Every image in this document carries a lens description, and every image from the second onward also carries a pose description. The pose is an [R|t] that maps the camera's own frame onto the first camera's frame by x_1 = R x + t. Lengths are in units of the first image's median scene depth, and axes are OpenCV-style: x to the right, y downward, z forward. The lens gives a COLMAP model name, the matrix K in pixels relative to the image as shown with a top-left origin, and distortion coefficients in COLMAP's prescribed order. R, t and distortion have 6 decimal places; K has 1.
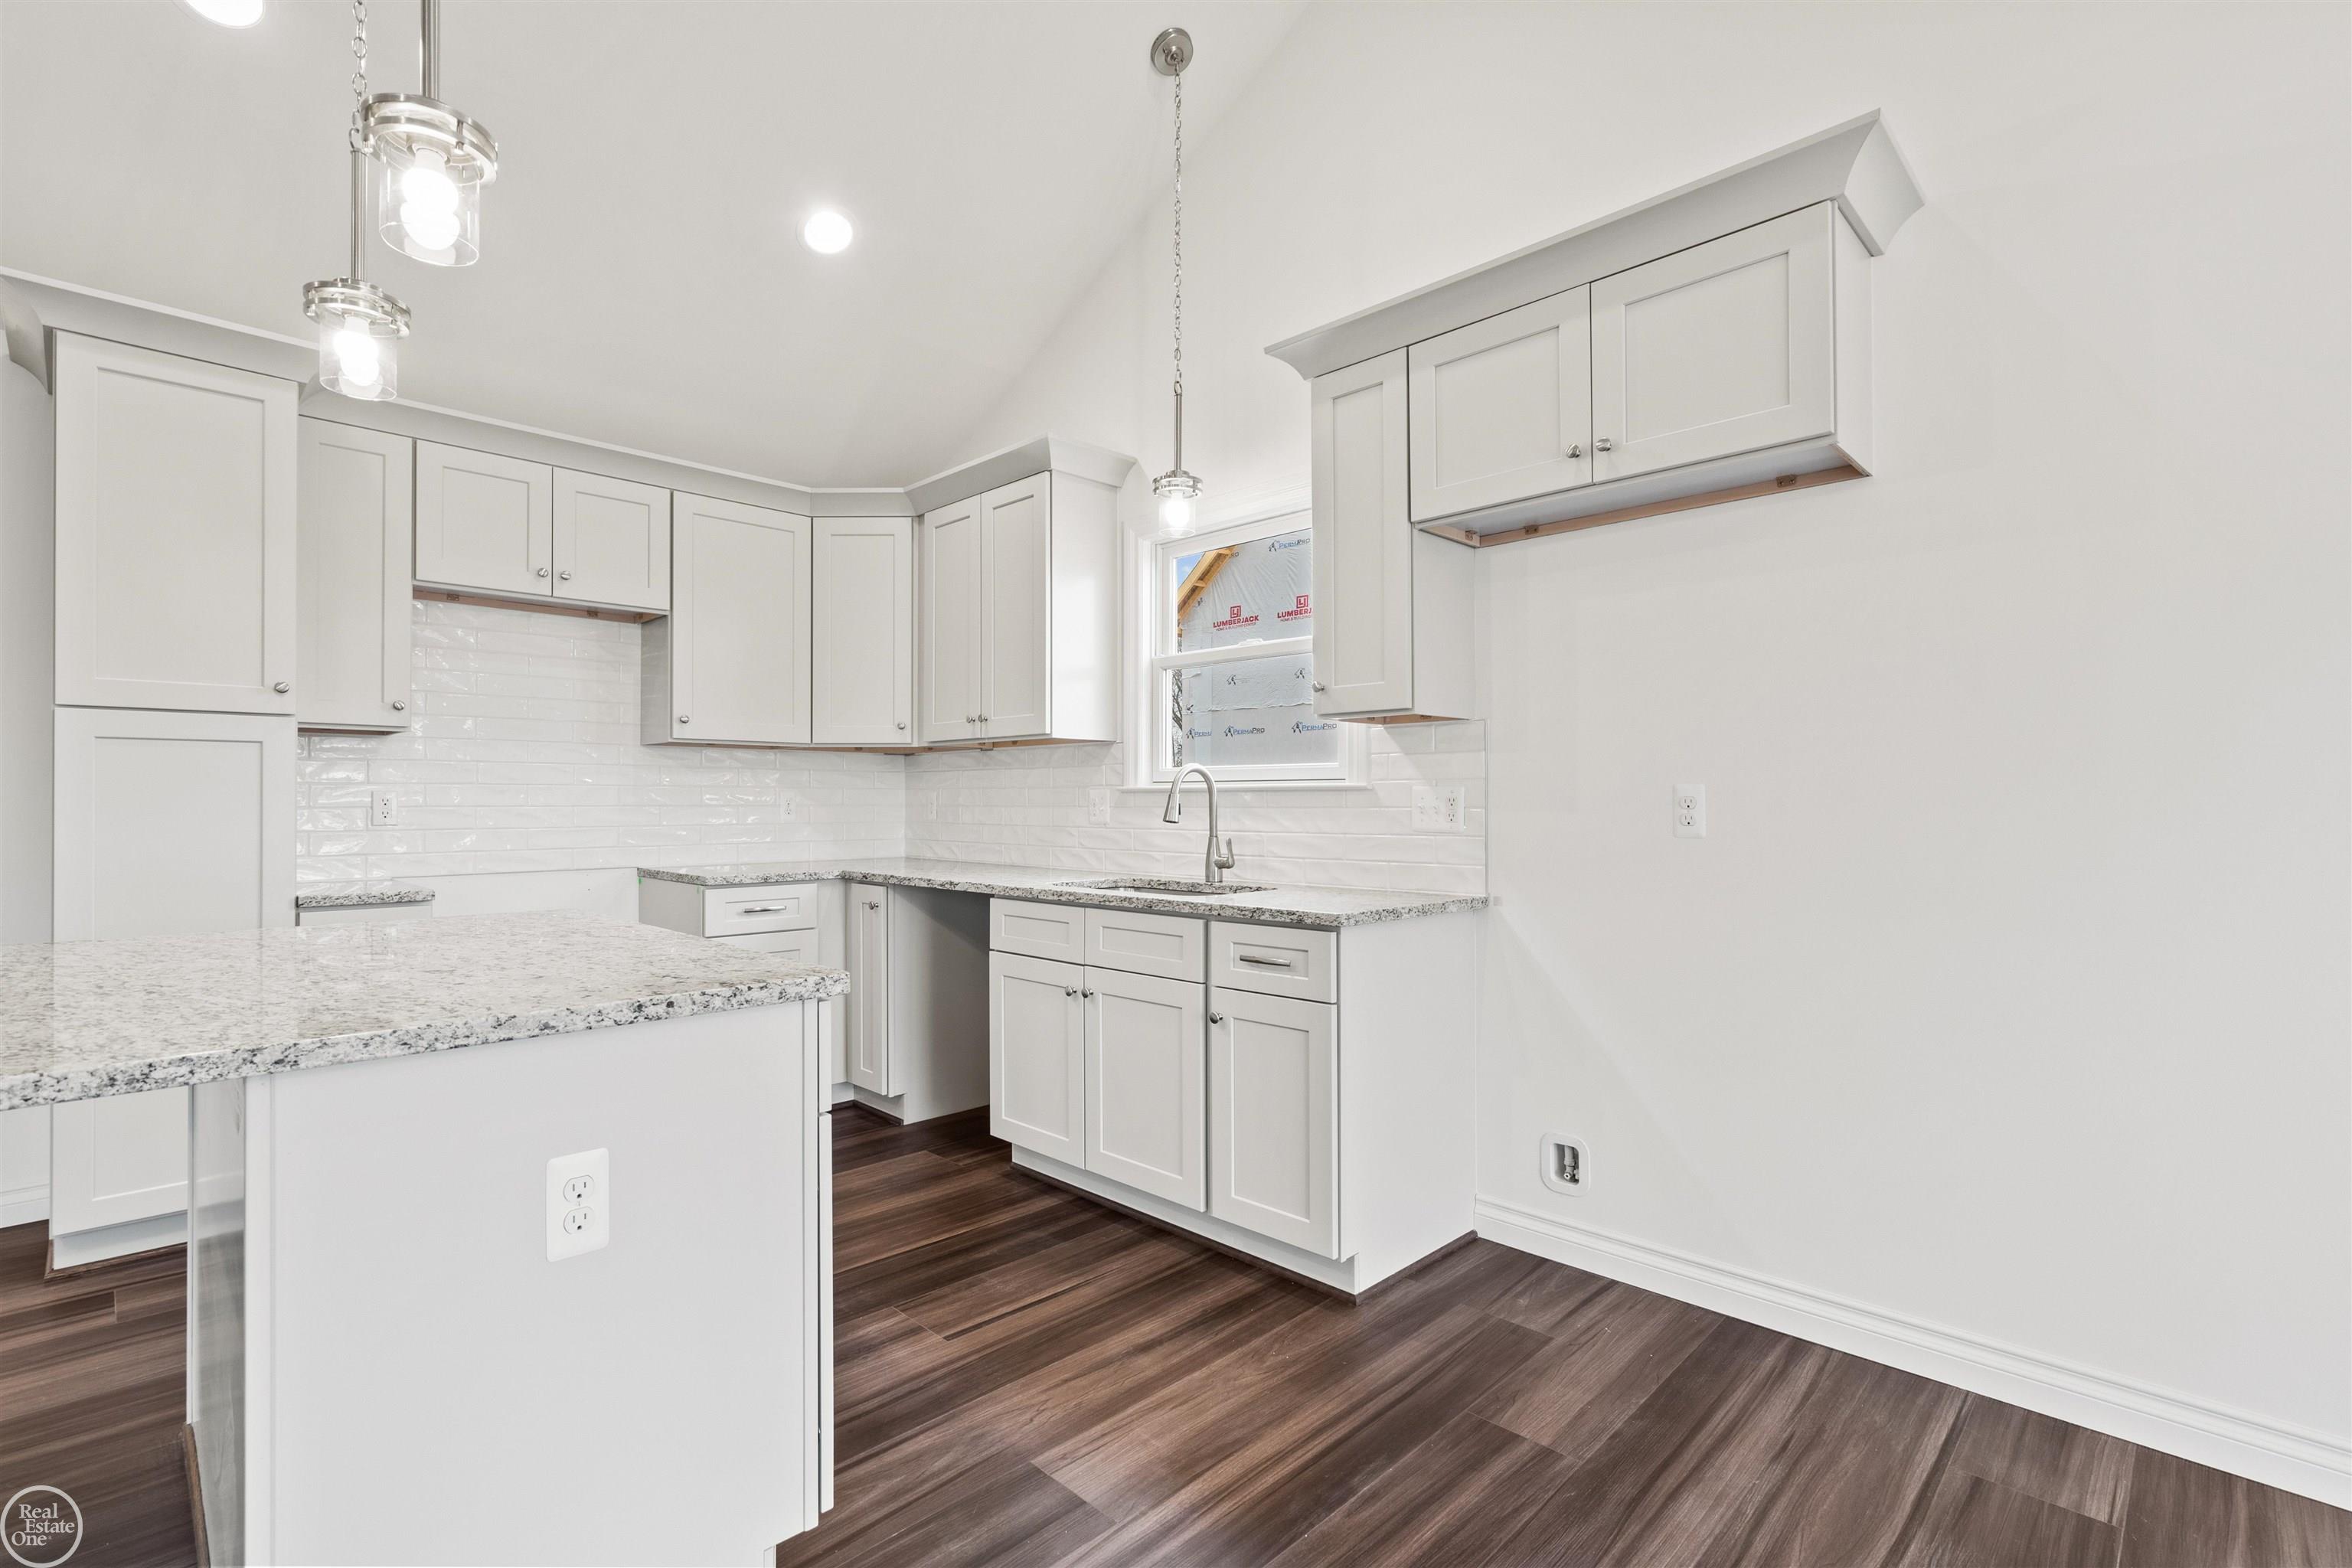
lens RADIAL K [[1071.2, 0, 1183.1], [0, 1071.2, 795.6], [0, 0, 1]] dist [-0.006586, 0.001954]
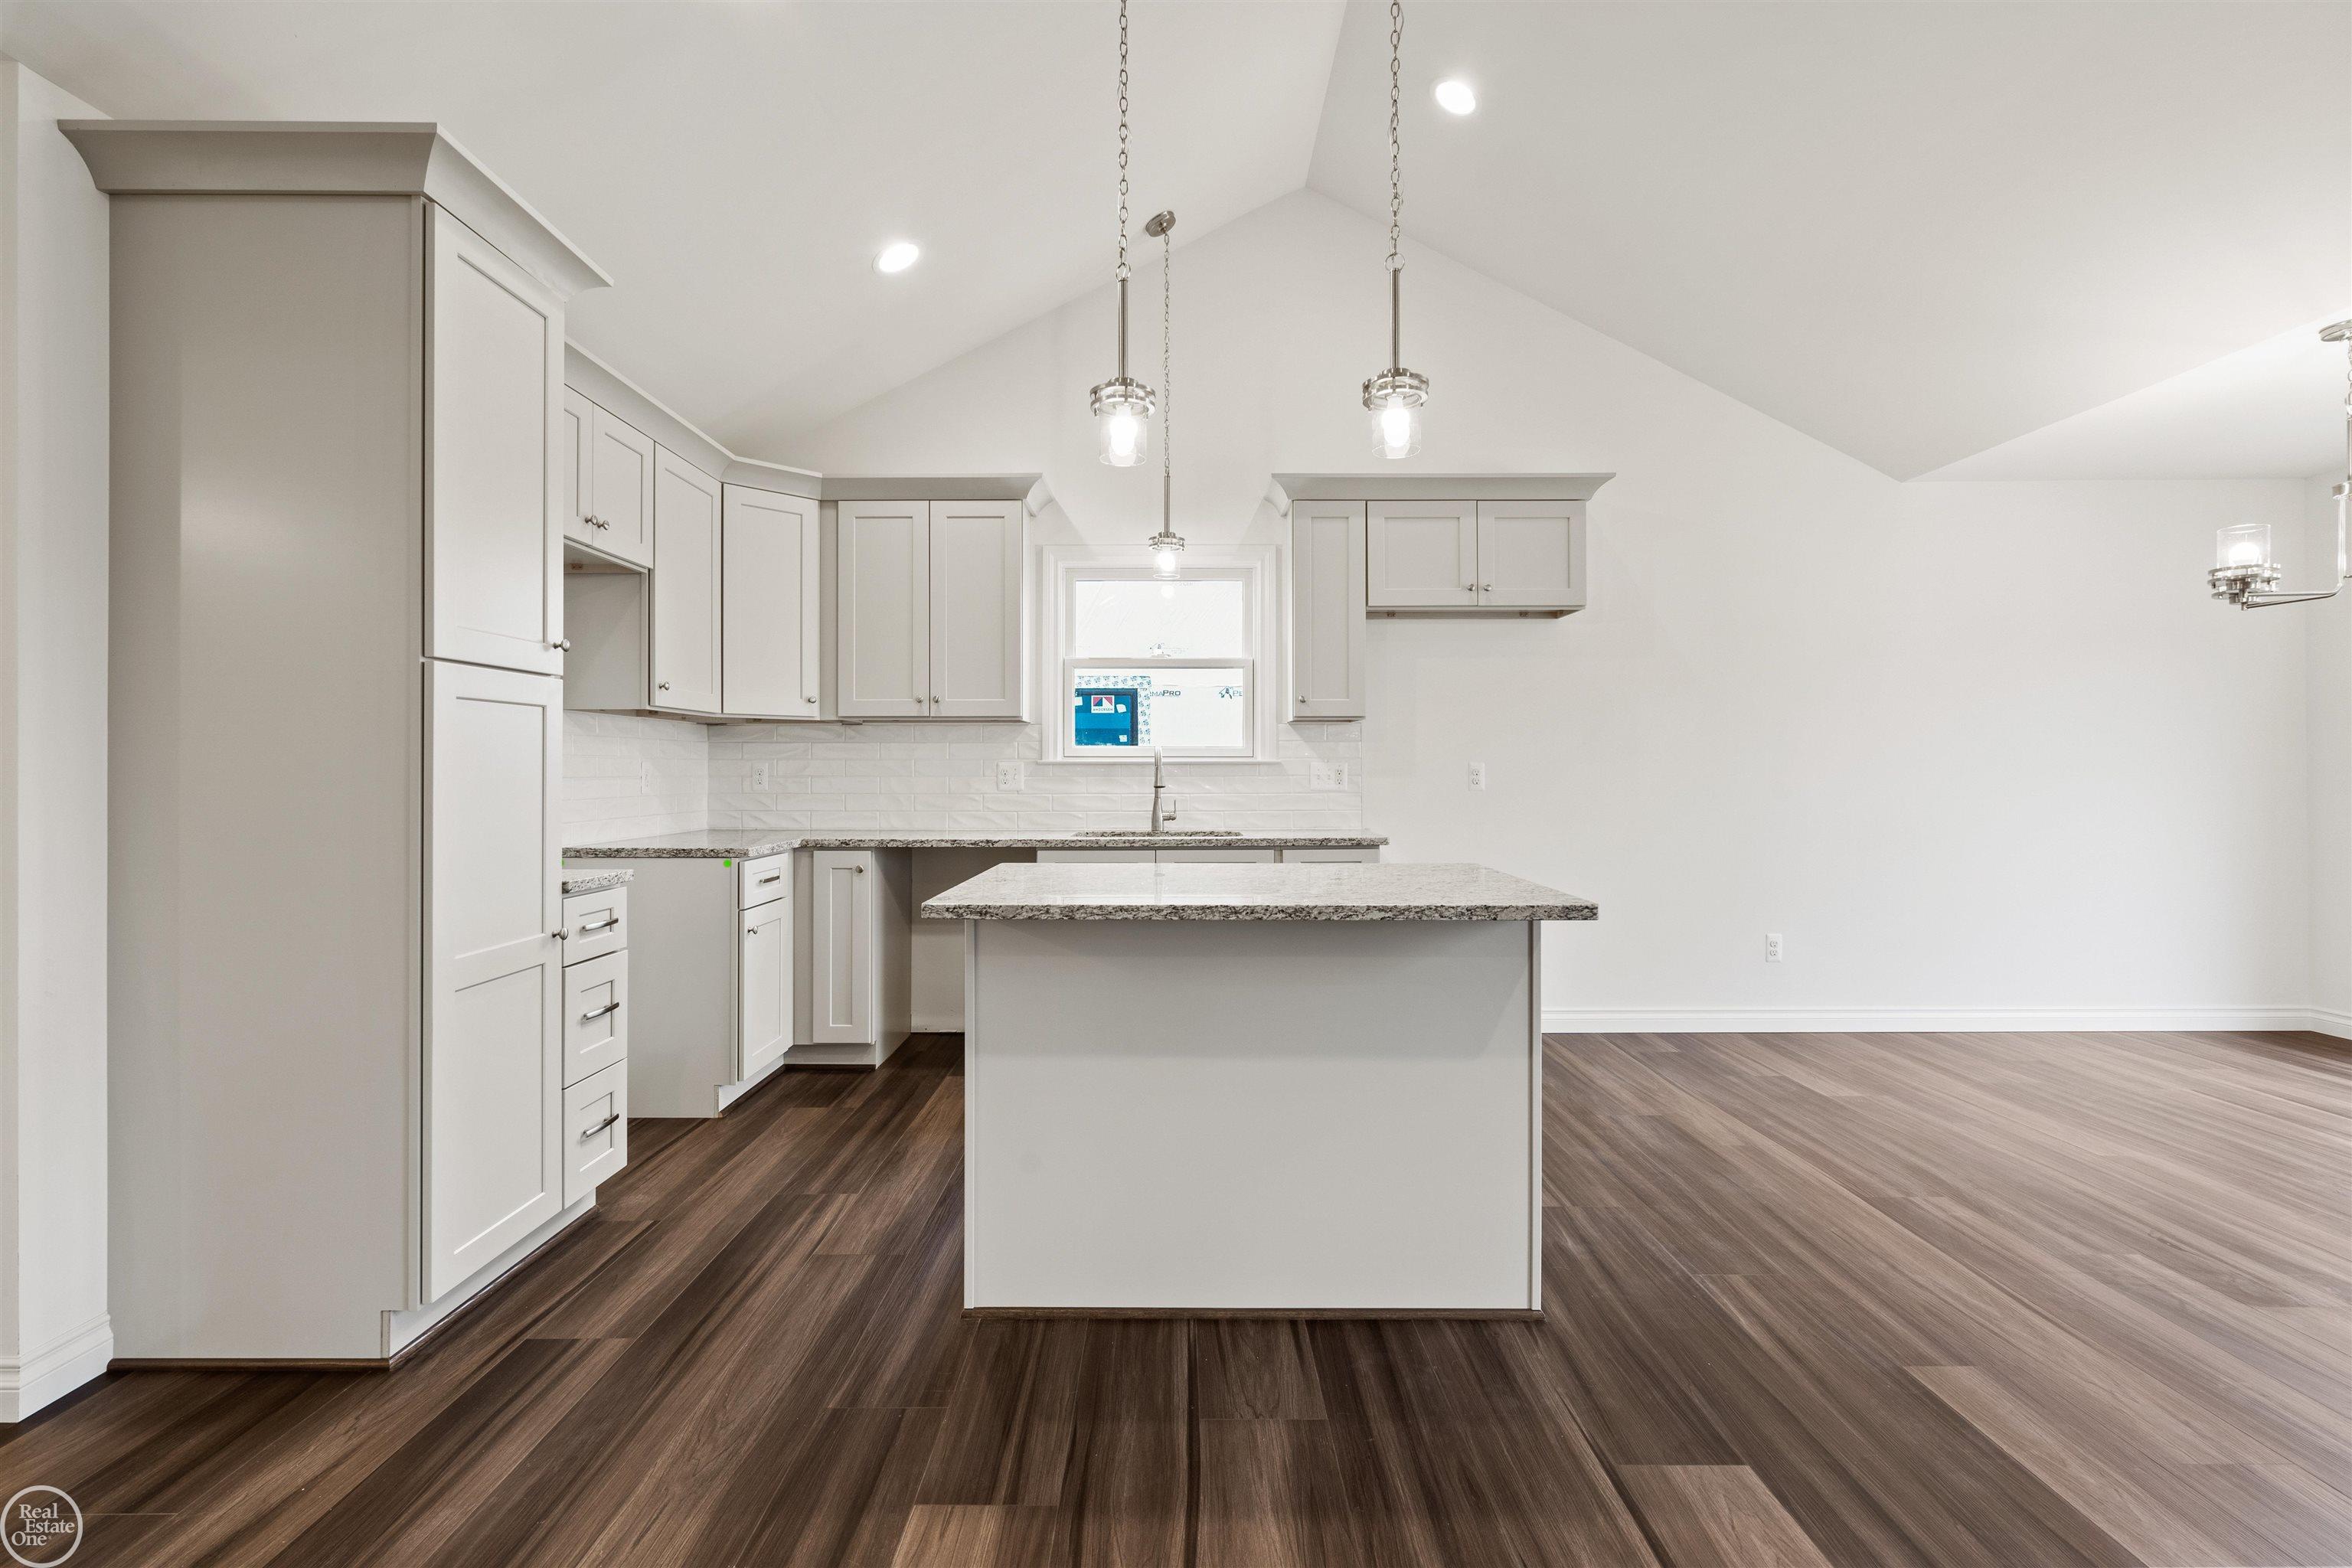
lens RADIAL K [[1071.2, 0, 1180.0], [0, 1071.2, 768.1], [0, 0, 1]] dist [-0.006586, 0.001954]
pose [[0.712849, 0.000288, 0.701318, -1.190555], [-0.002812, 0.999993, 0.002447, -0.003903], [-0.701312, -0.003717, 0.712844, 0.005657]]
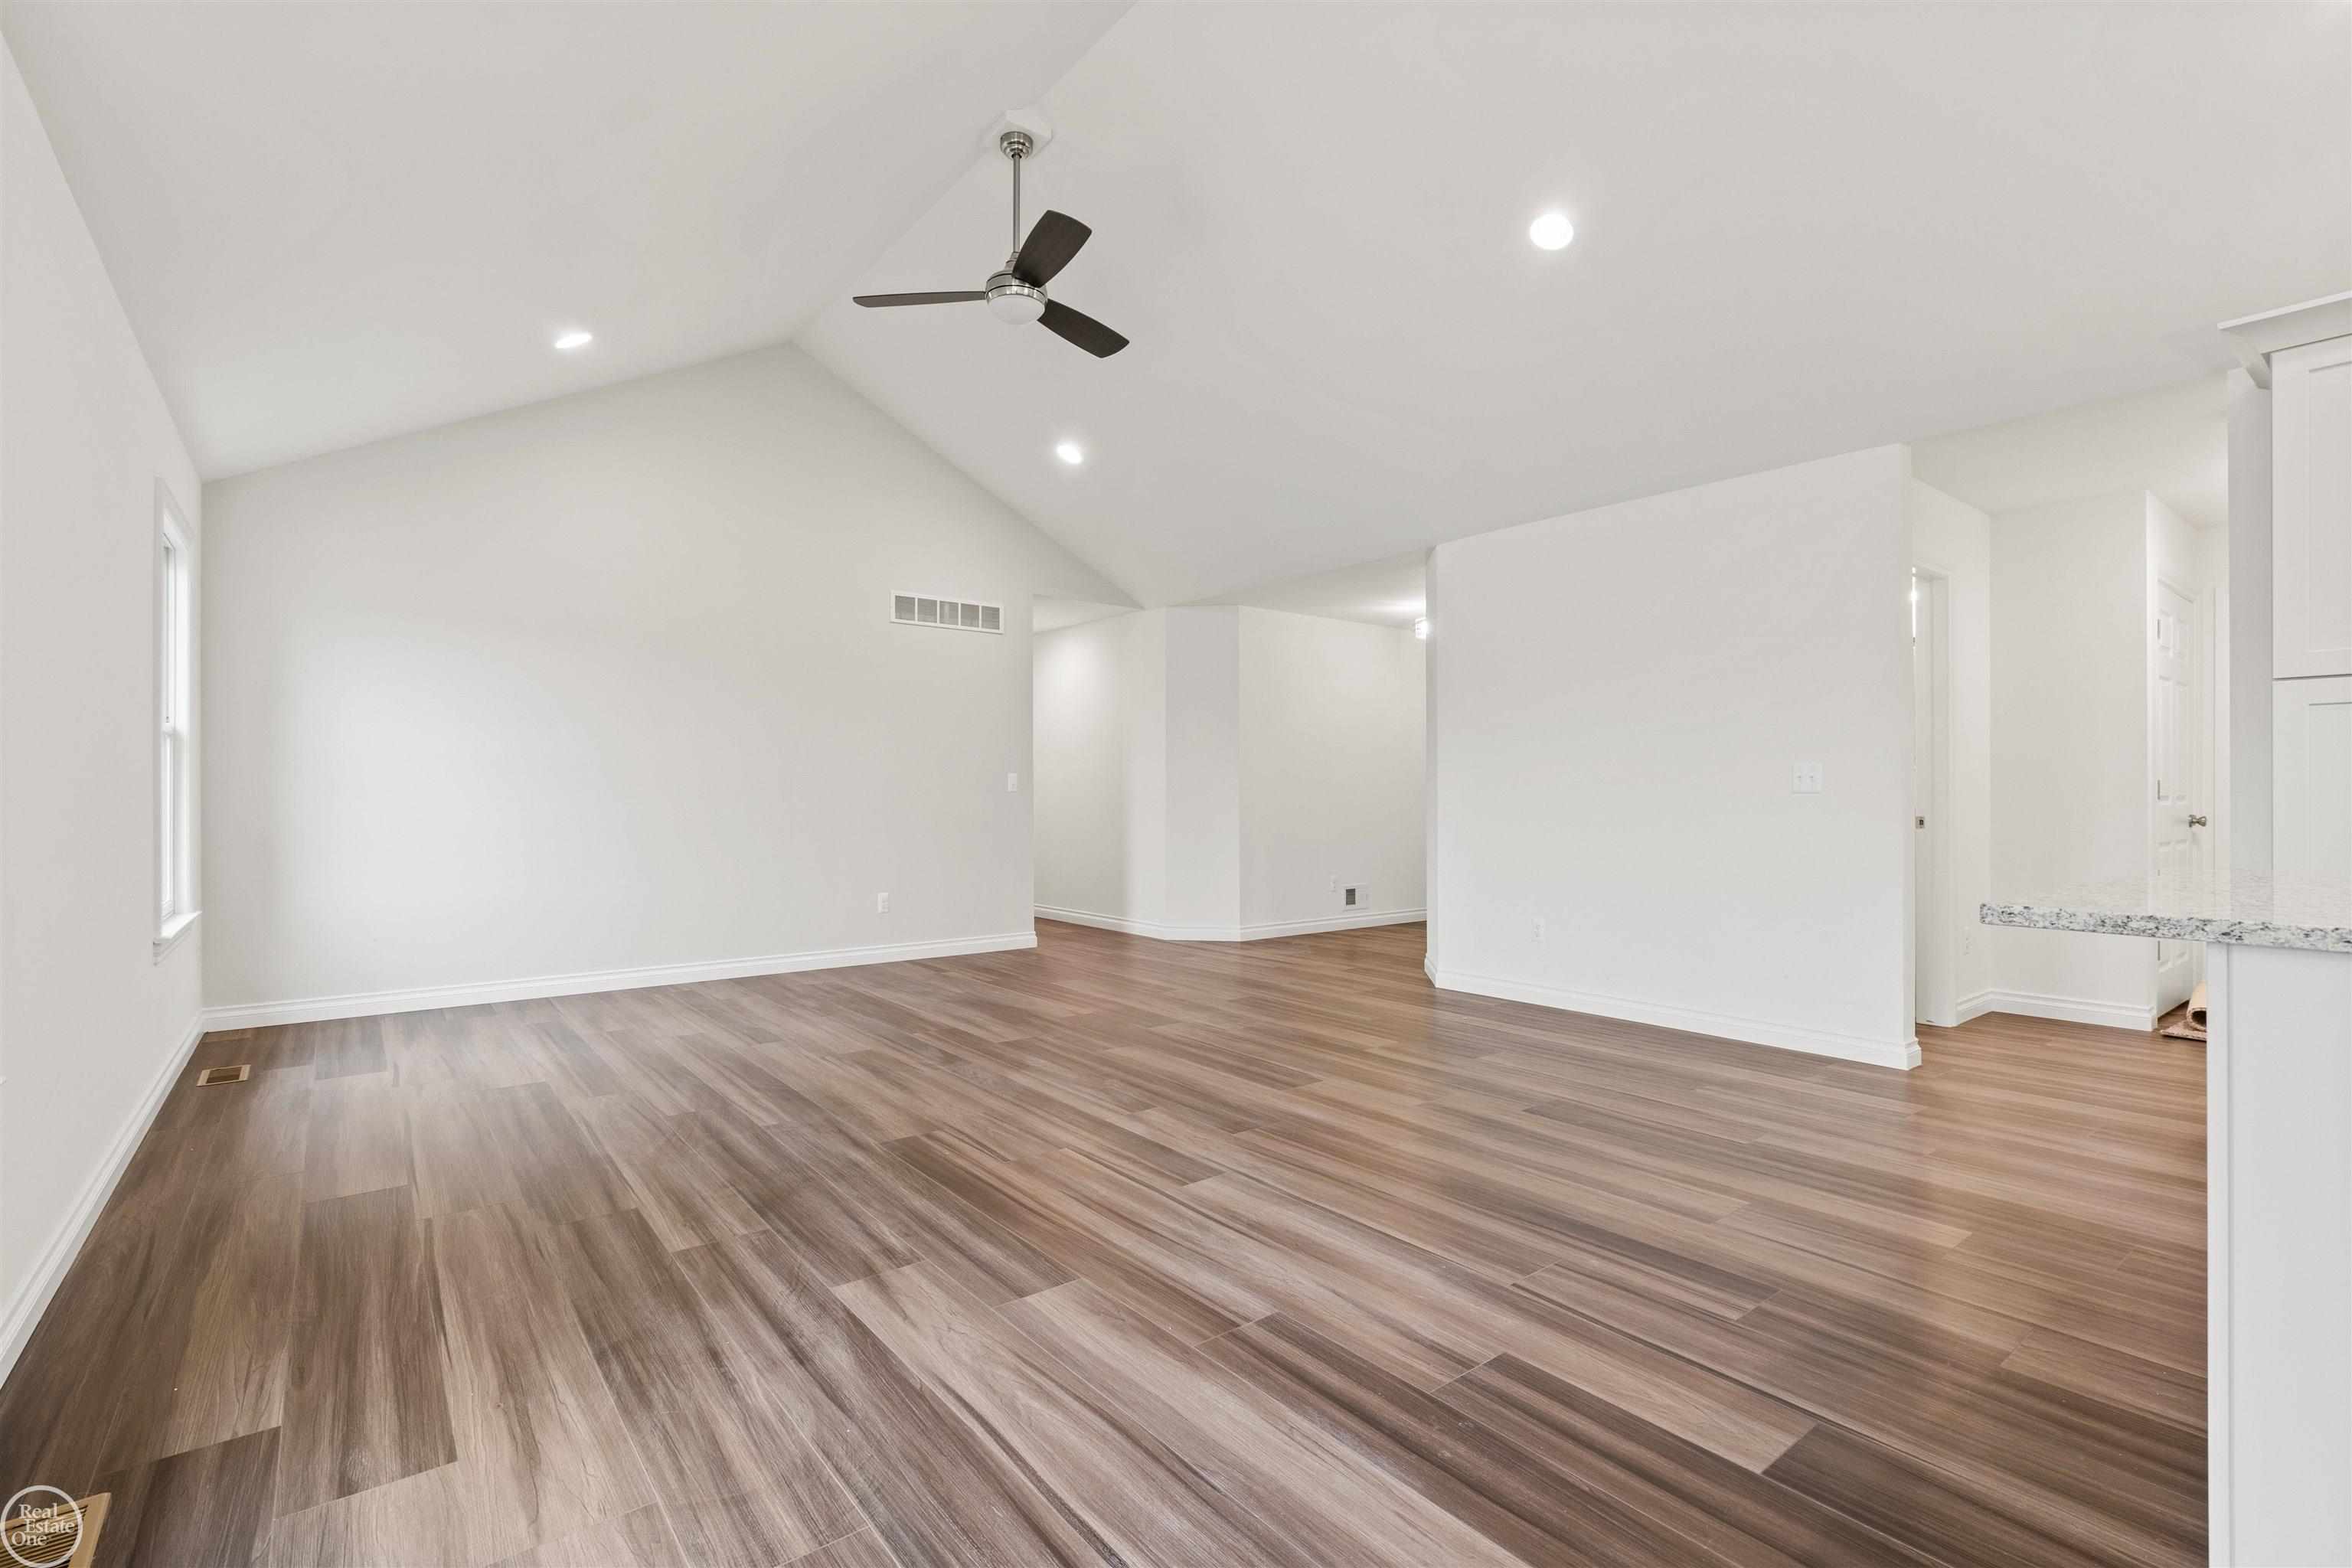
lens RADIAL K [[1071.2, 0, 1167.8], [0, 1071.2, 793.3], [0, 0, 1]] dist [-0.006586, 0.001954]
pose [[-0.137040, -0.001018, -0.990565, 0.238026], [0.006175, 0.999979, -0.001882, 0.032496], [0.990546, -0.006375, -0.137031, -0.026517]]
